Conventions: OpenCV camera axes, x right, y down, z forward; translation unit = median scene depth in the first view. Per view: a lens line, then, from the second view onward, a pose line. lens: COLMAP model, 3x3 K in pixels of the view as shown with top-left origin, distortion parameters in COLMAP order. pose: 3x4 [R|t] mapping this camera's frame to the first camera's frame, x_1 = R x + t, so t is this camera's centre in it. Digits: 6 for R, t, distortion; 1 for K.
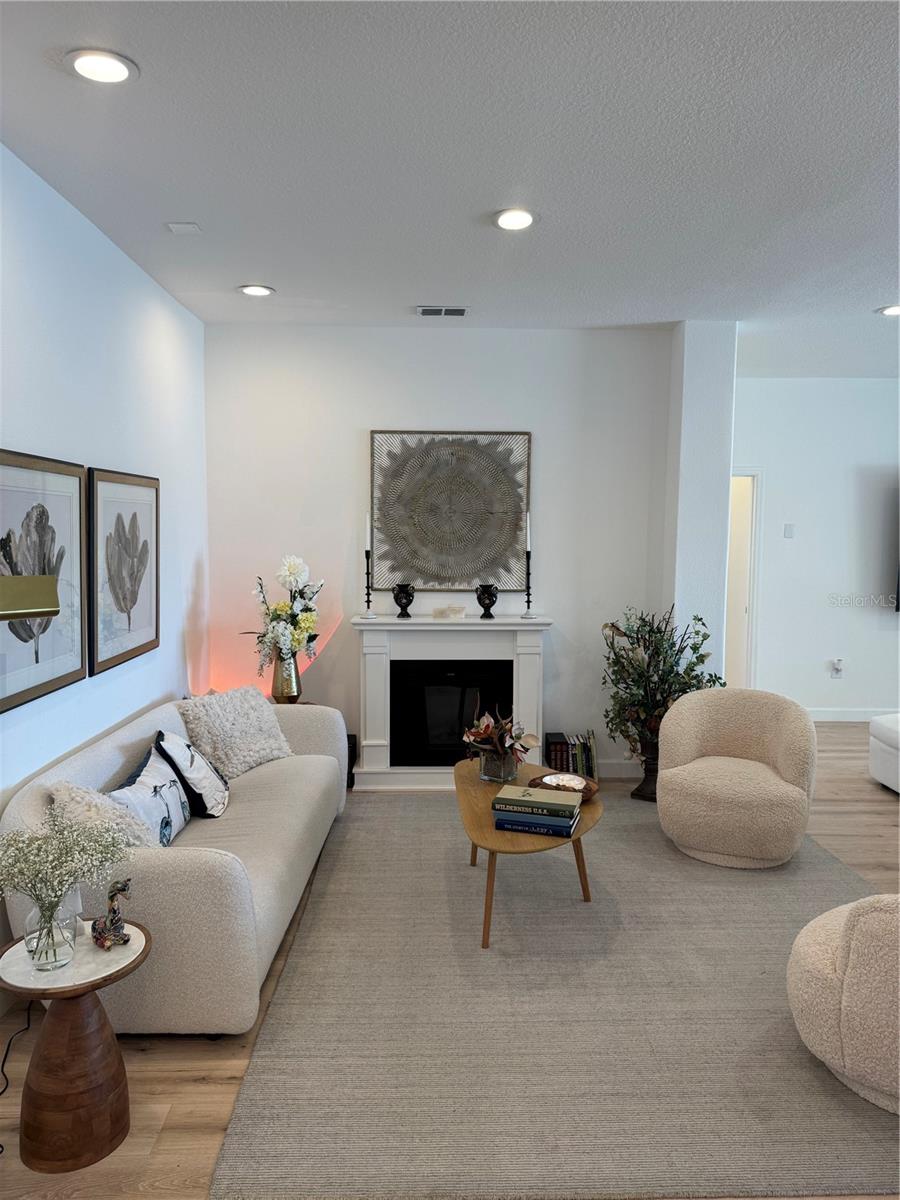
lens RADIAL K [[840.8, 0, 454.0], [0, 840.8, 598.2], [0, 0, 1]] dist [0.111041, -0.141096]
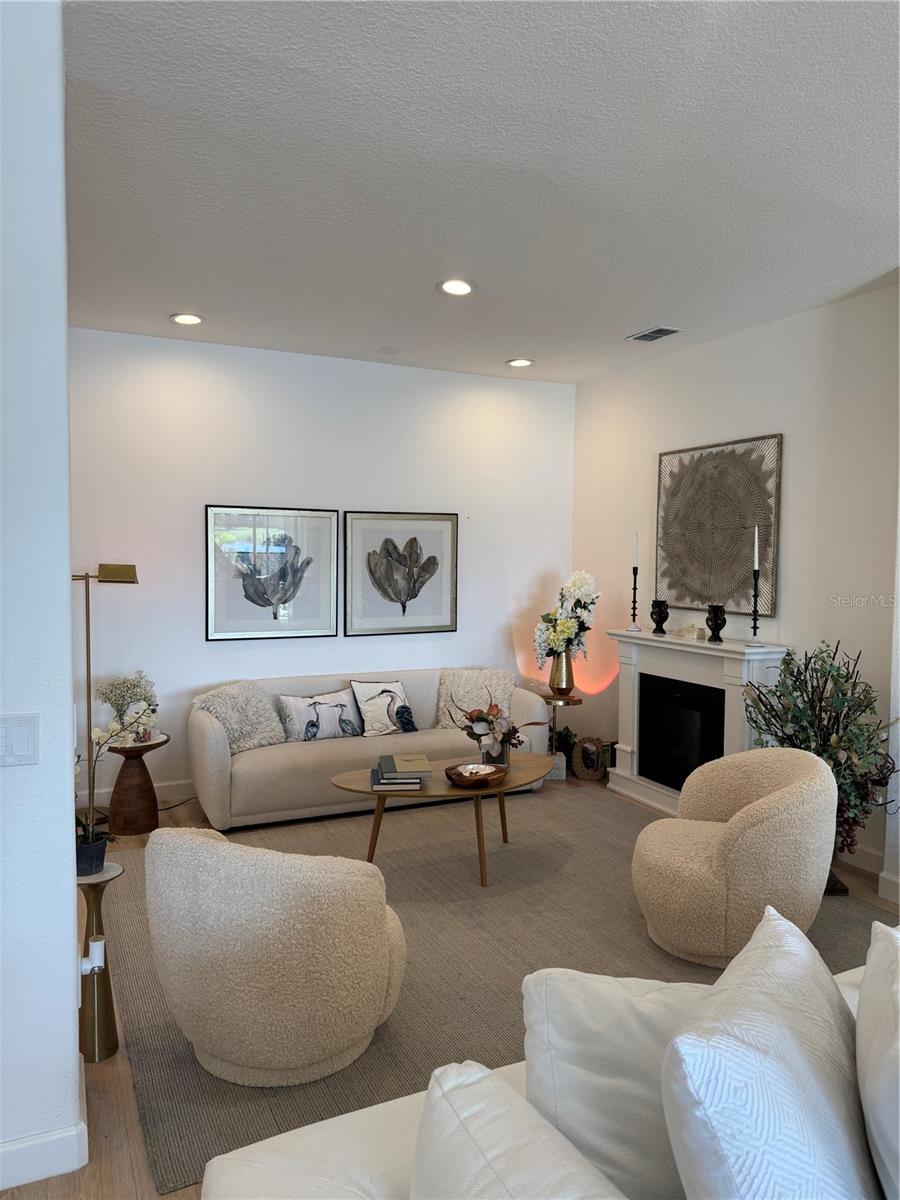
lens RADIAL K [[840.8, 0, 449.1], [0, 840.8, 603.1], [0, 0, 1]] dist [0.111041, -0.141096]
pose [[0.410986, 0.049864, -0.910277, 0.764210], [-0.077151, 0.996823, 0.019771, -0.014266], [0.908371, 0.062103, 0.413528, 0.341122]]
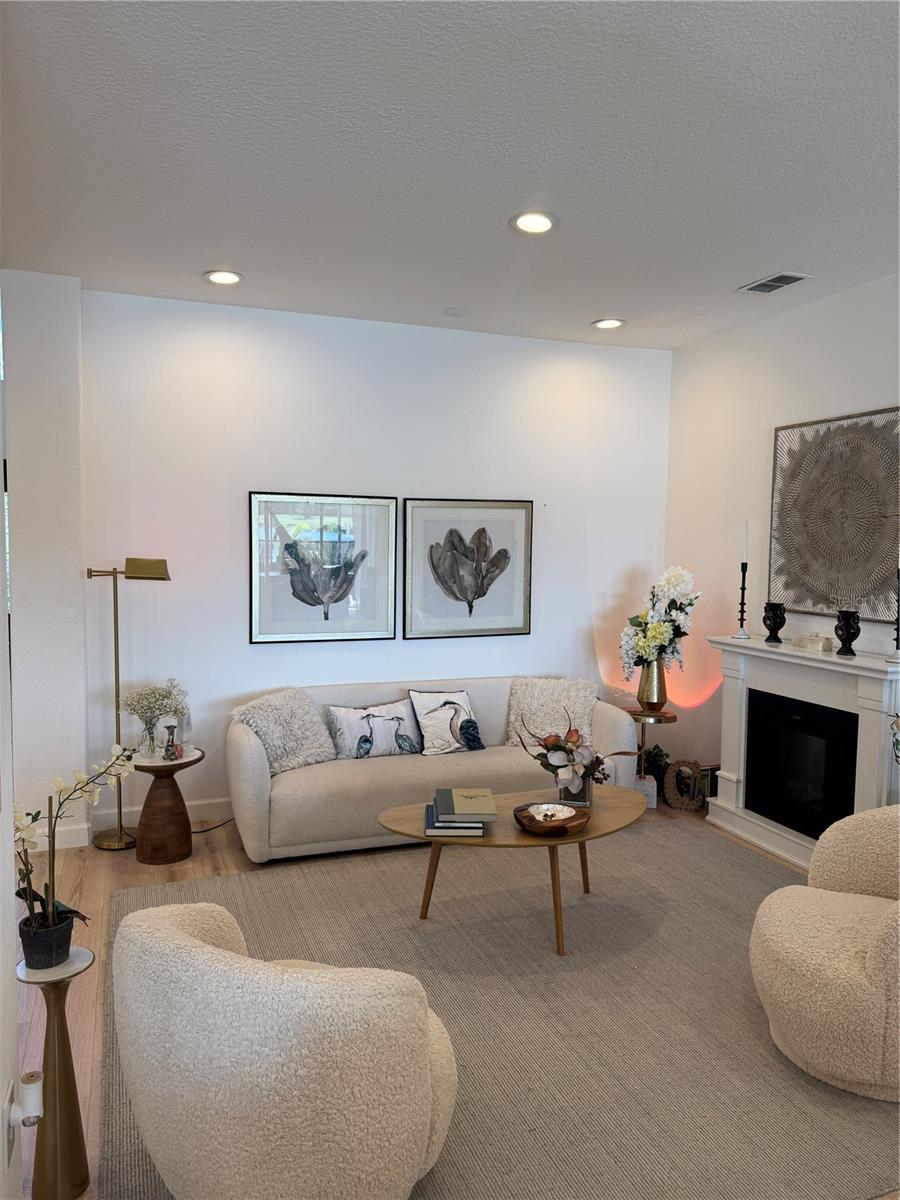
lens RADIAL K [[840.8, 0, 451.2], [0, 840.8, 604.0], [0, 0, 1]] dist [0.111041, -0.141096]
pose [[0.328546, 0.067016, -0.942108, 0.645889], [-0.082641, 0.995694, 0.042007, -0.025054], [0.940866, 0.064055, 0.332669, 0.398454]]
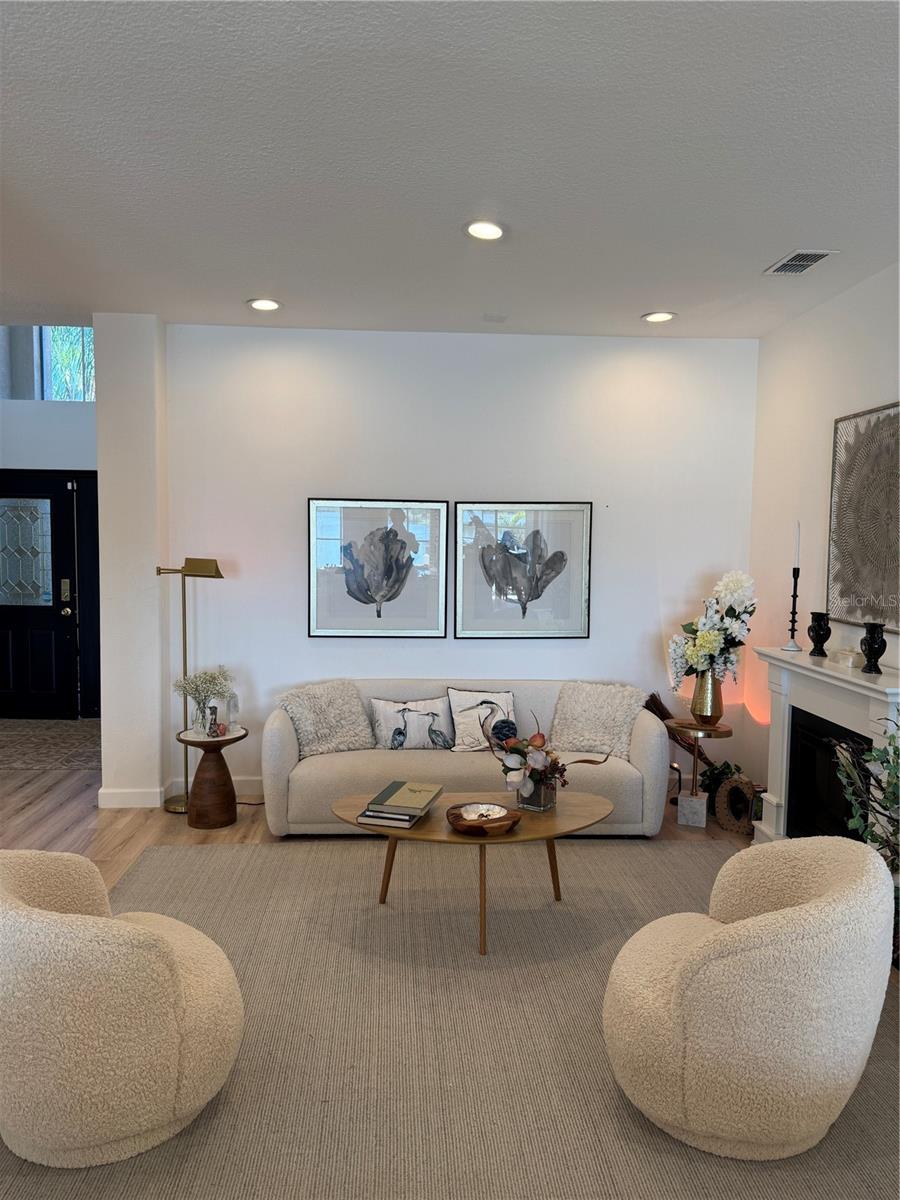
lens RADIAL K [[840.8, 0, 450.7], [0, 840.8, 601.0], [0, 0, 1]] dist [0.111041, -0.141096]
pose [[0.034809, 0.067442, -0.997116, 0.710484], [-0.090479, 0.993836, 0.064061, -0.047086], [0.995290, 0.087988, 0.040696, 0.622811]]
